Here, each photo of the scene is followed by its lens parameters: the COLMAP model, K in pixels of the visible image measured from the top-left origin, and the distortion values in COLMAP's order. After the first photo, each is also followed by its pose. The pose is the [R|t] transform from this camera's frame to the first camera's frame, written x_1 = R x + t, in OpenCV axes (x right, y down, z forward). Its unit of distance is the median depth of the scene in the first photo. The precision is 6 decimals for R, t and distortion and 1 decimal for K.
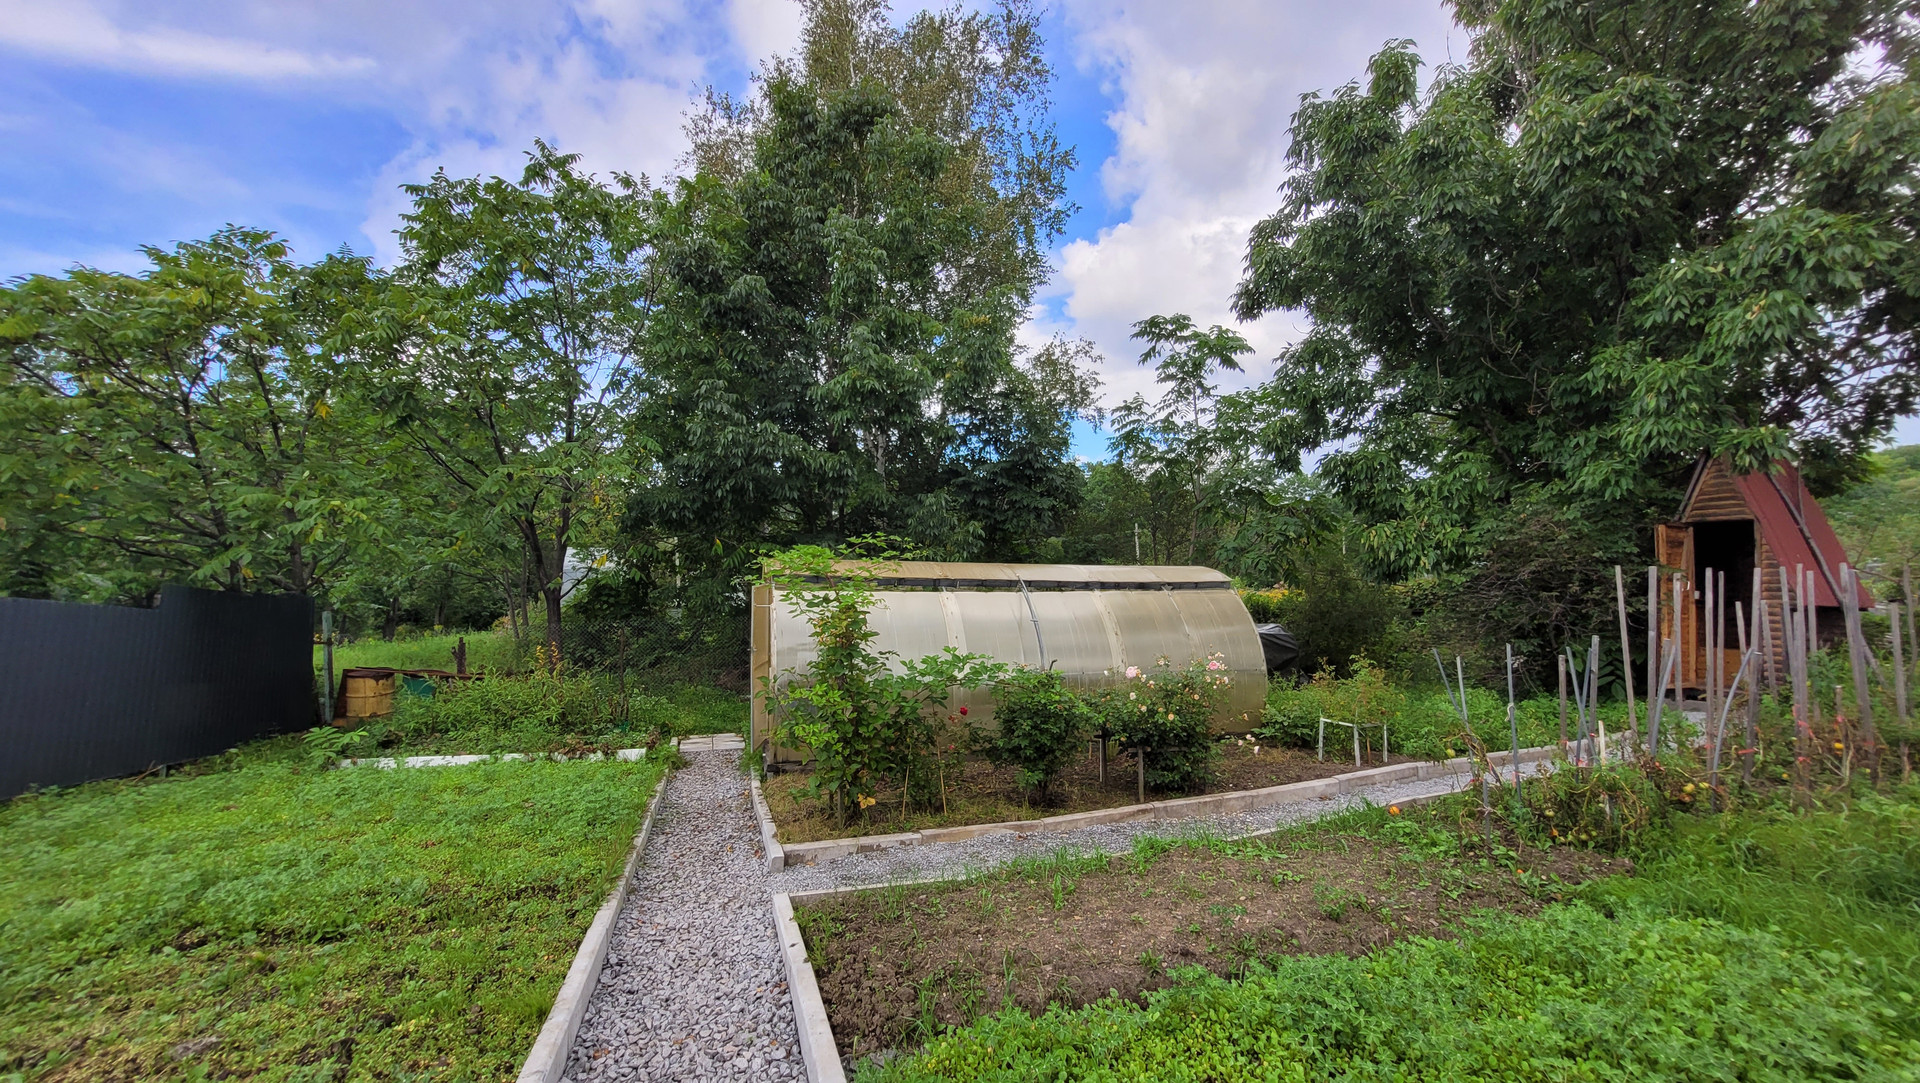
lens RADIAL K [[748.3, 0, 951.8], [0, 748.3, 543.2], [0, 0, 1]] dist [0.004679, -0.000384]
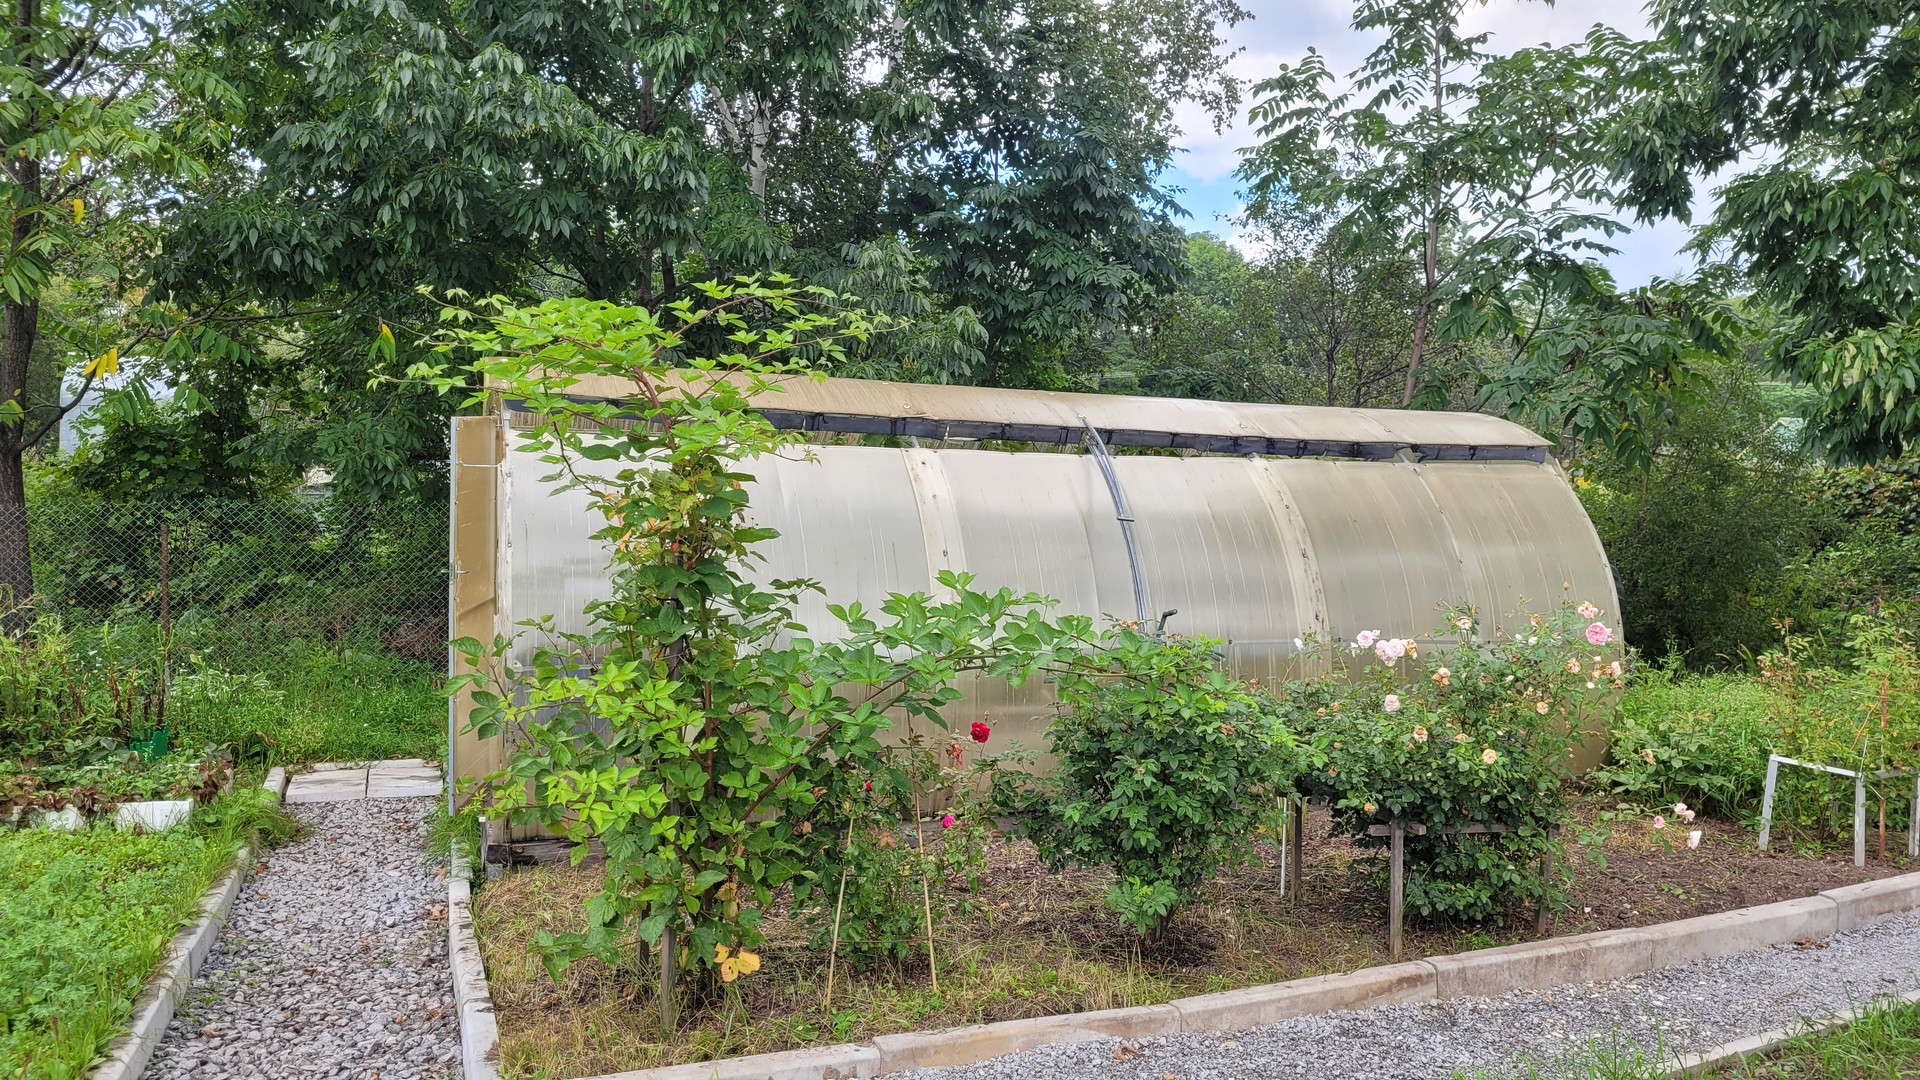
lens RADIAL K [[1389.5, 0, 963.5], [0, 1389.5, 527.4], [0, 0, 1]] dist [0.061111, -0.005552]
pose [[0.997476, 0.025273, 0.066356, -0.035414], [-0.031724, 0.994676, 0.098042, 0.031975], [-0.063525, -0.099900, 0.992968, 0.205460]]
